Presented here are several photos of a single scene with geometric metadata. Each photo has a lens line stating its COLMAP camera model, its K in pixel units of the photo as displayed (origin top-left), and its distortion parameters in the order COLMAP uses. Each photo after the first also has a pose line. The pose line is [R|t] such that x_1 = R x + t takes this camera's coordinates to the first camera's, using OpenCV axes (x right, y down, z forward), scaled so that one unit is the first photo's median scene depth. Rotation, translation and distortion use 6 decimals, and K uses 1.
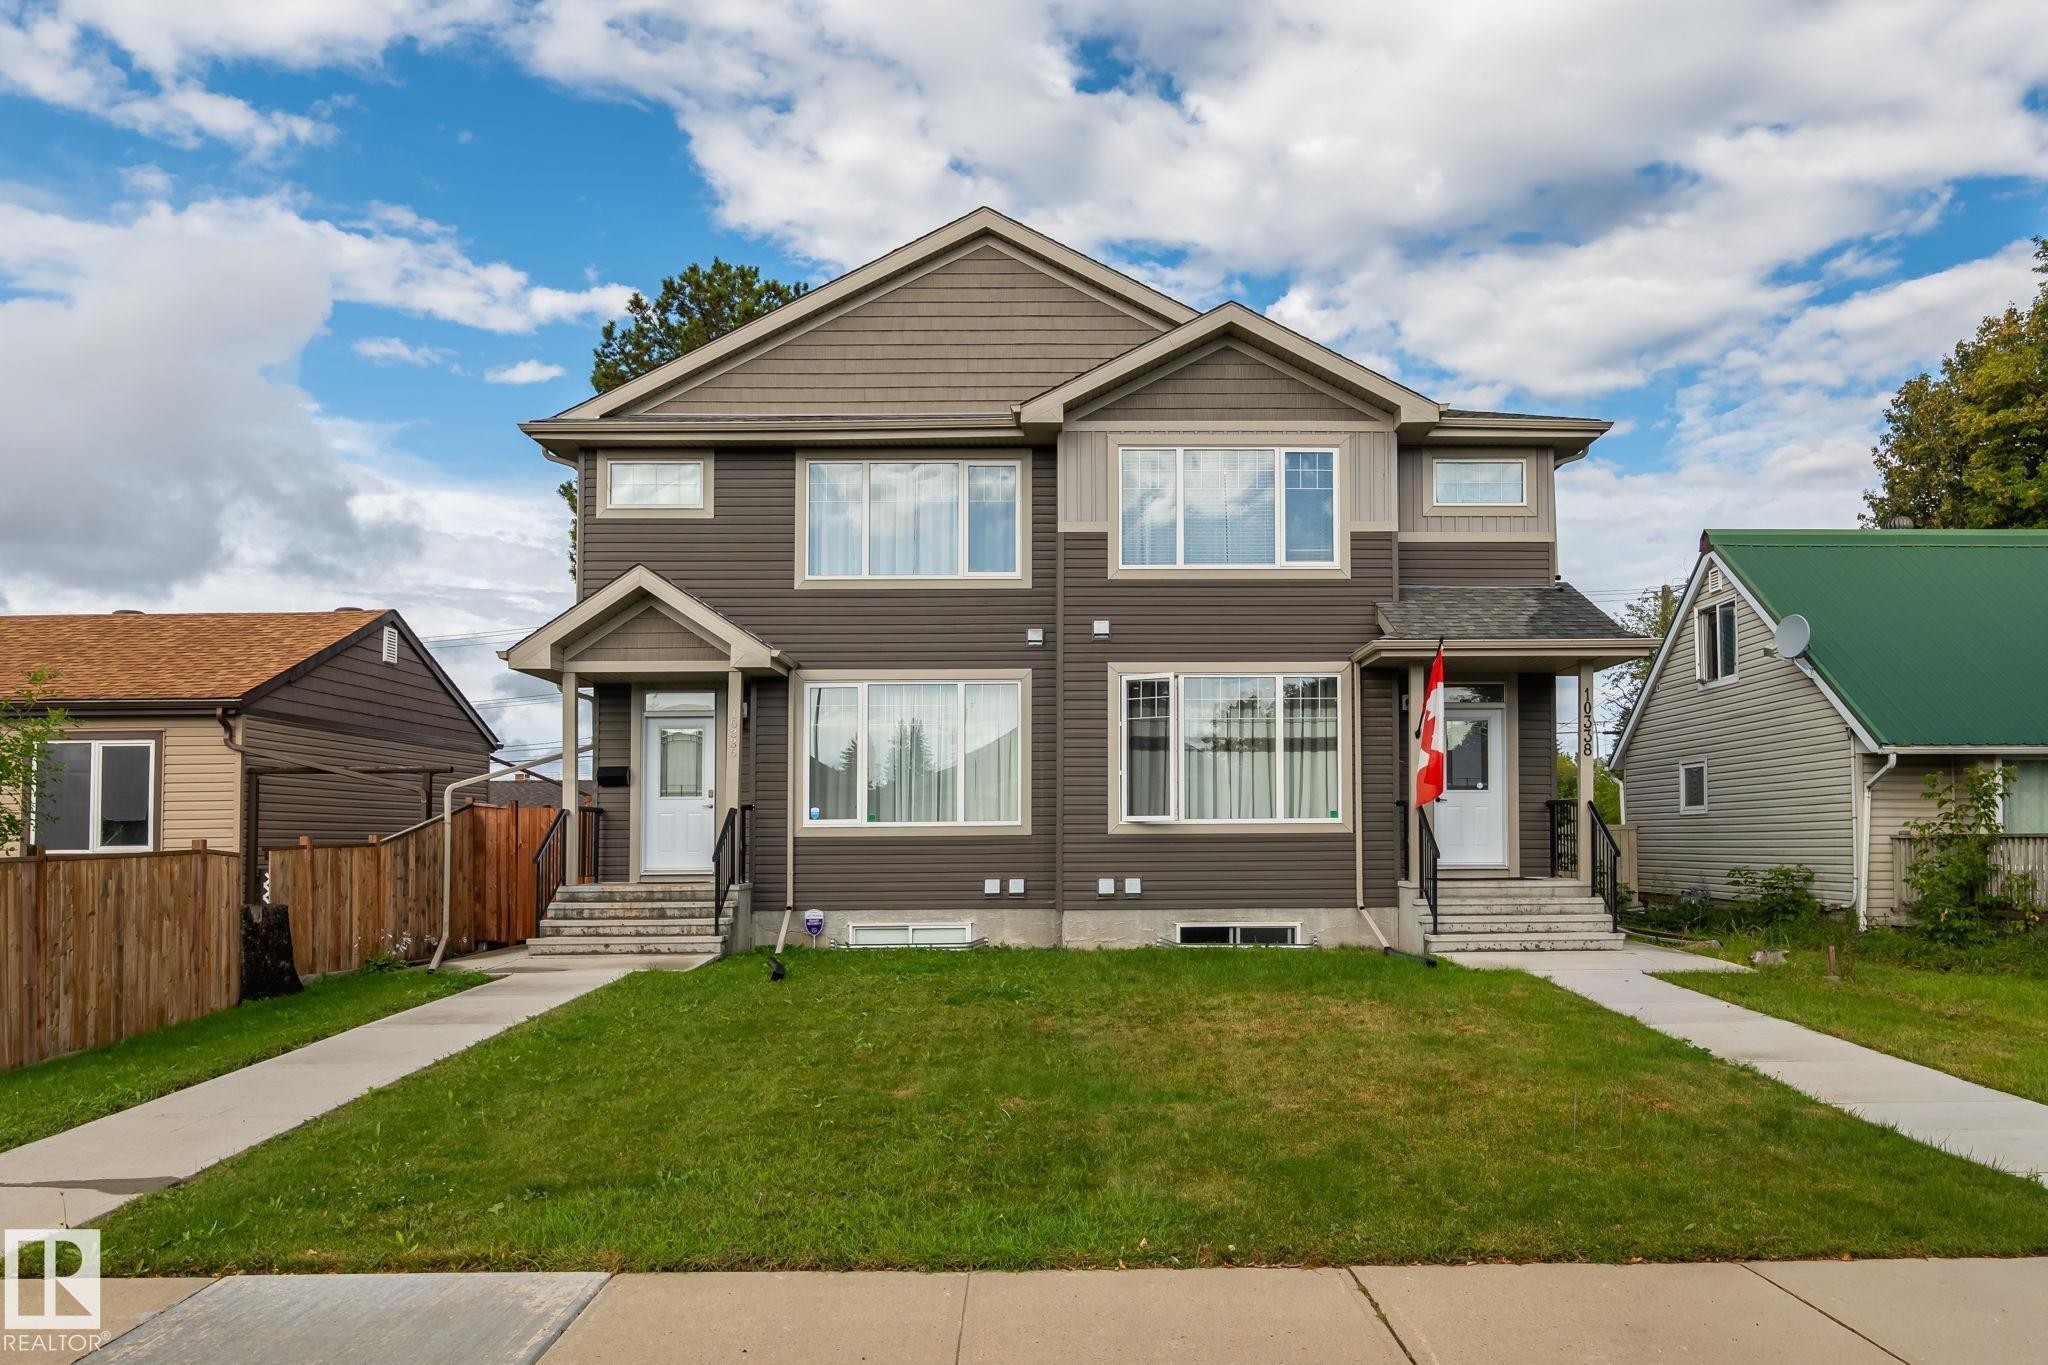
lens RADIAL K [[1430.6, 0, 1084.0], [0, 1430.6, 790.7], [0, 0, 1]] dist [0.001801, 0.000566]
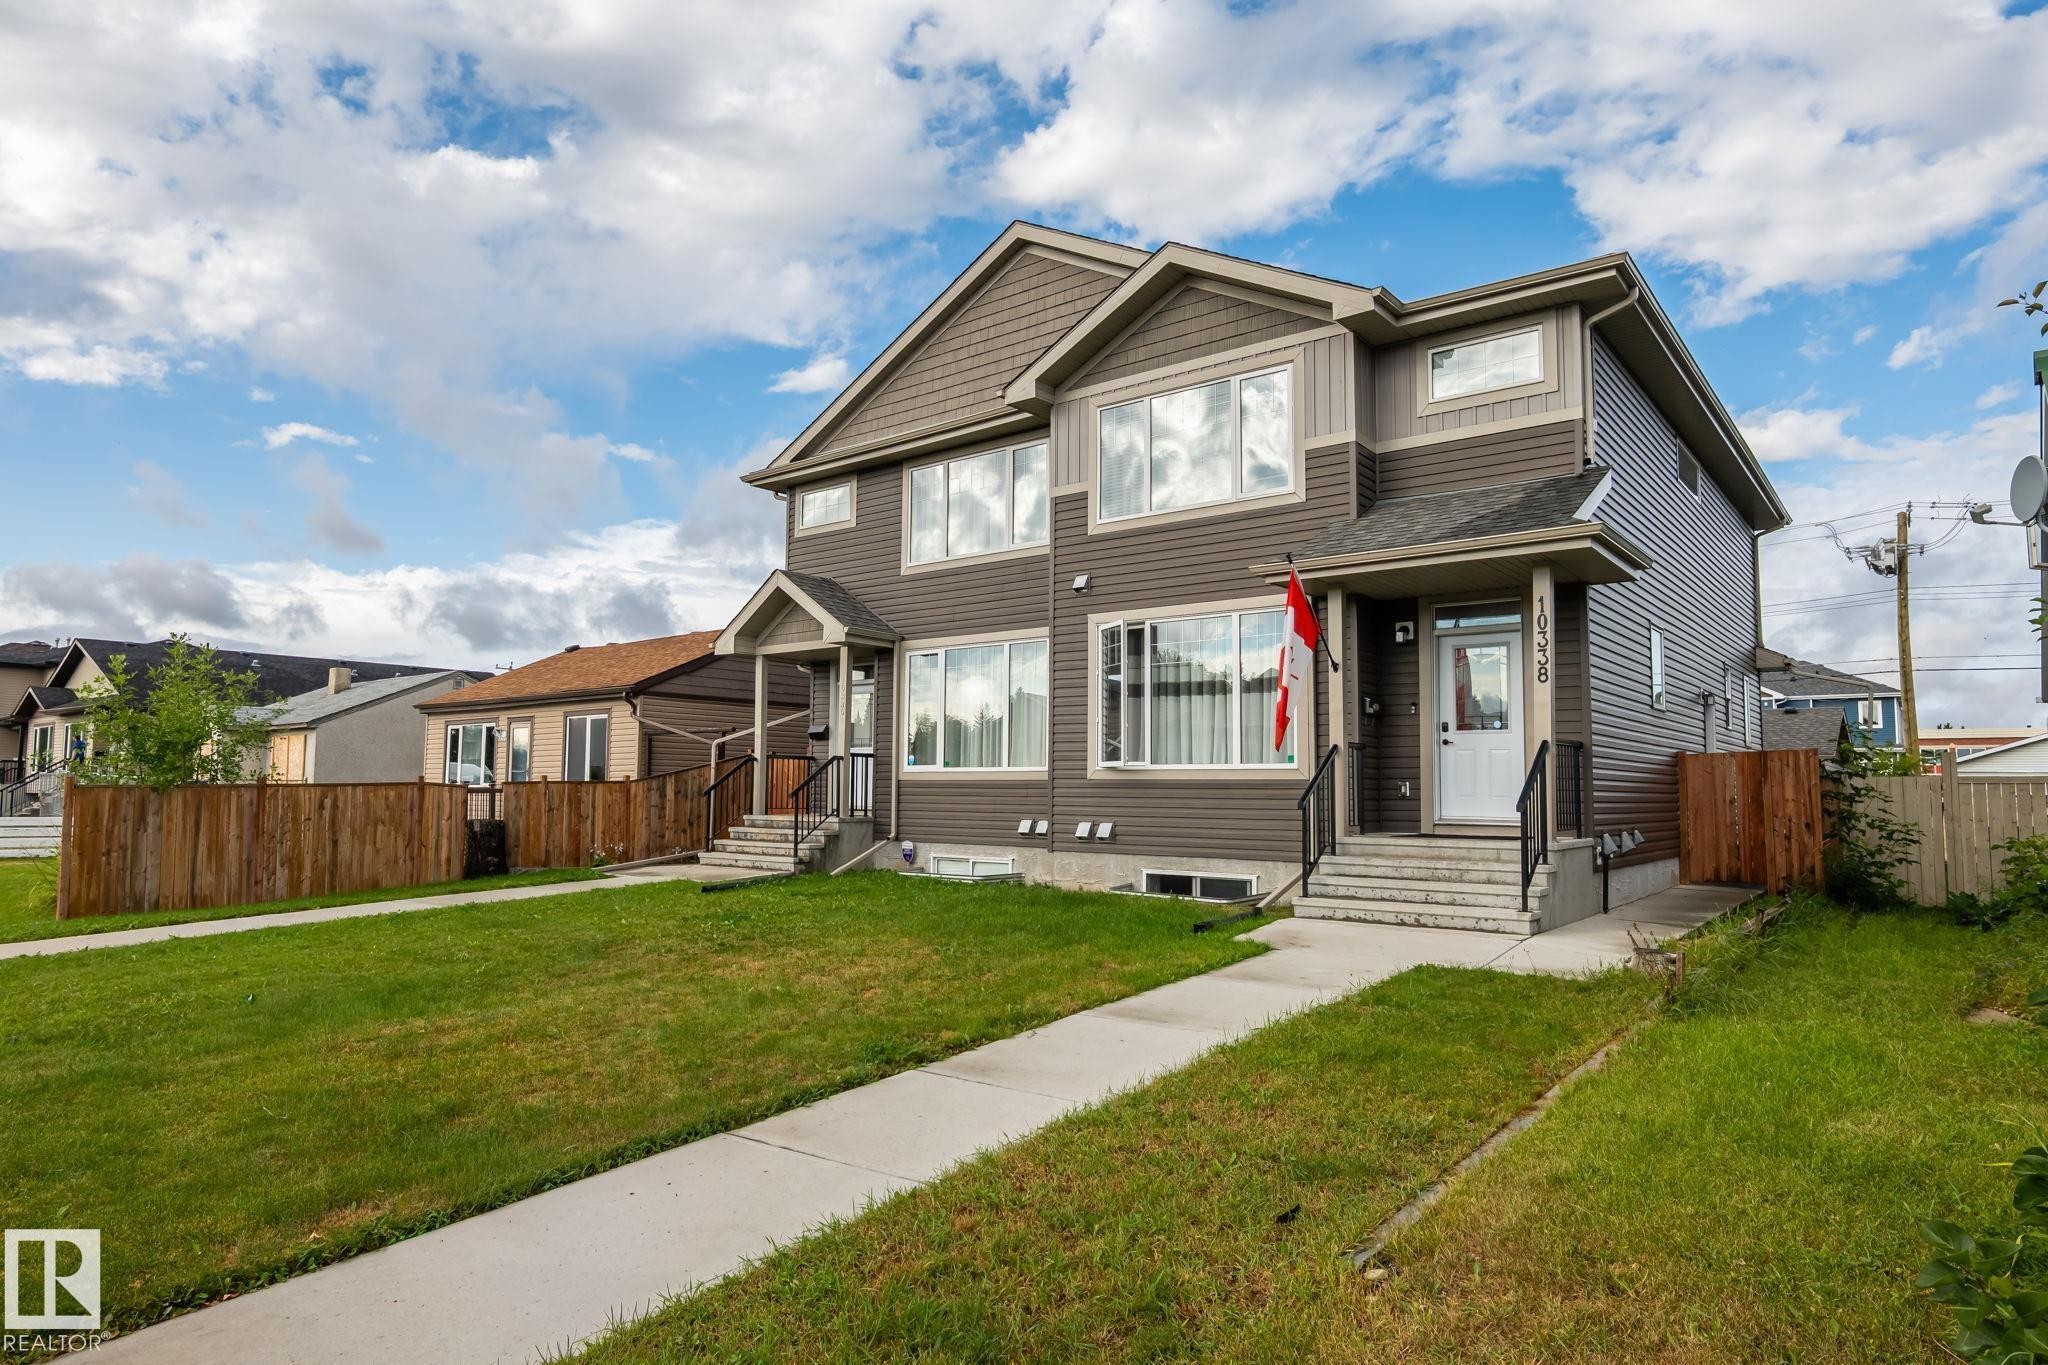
lens RADIAL K [[1181.6, 0, 1021.9], [0, 1181.6, 691.5], [0, 0, 1]] dist [0.004968, 0.000874]
pose [[0.766214, -0.040253, -0.641324, 0.530049], [0.008898, 0.998605, -0.052048, 0.011091], [0.642524, 0.034173, 0.765503, 0.310458]]
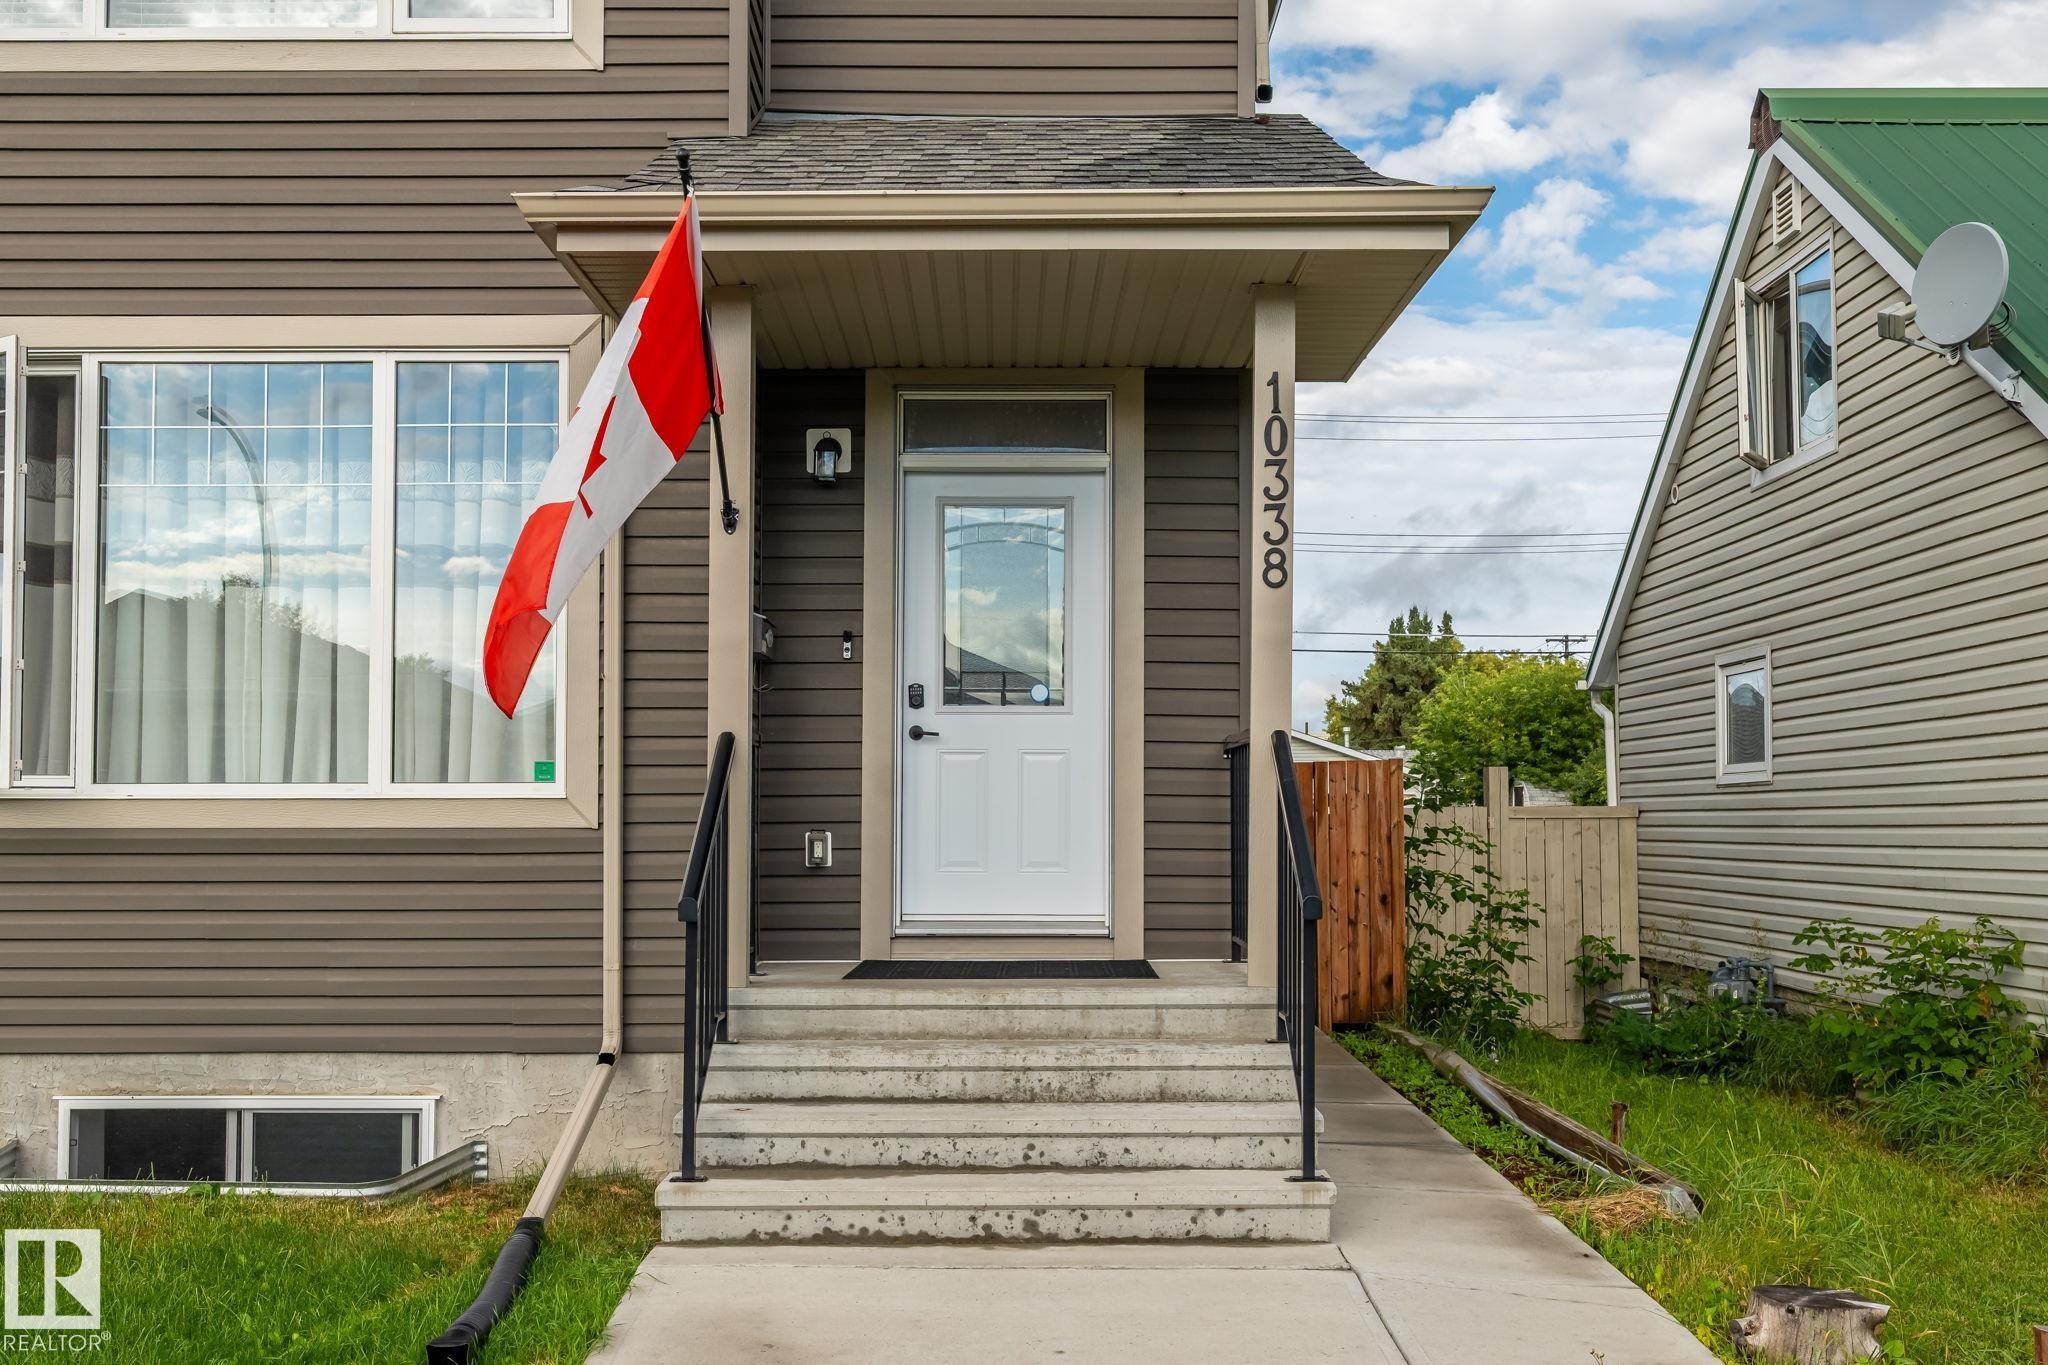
lens RADIAL K [[1951.0, 0, 989.2], [0, 1951.0, 730.7], [0, 0, 1]] dist [-0.001493, 0.000000]
pose [[0.999445, 0.004779, -0.032968, 0.293361], [-0.005165, 0.999919, -0.011642, 0.011731], [0.032910, 0.011805, 0.999389, 0.551506]]
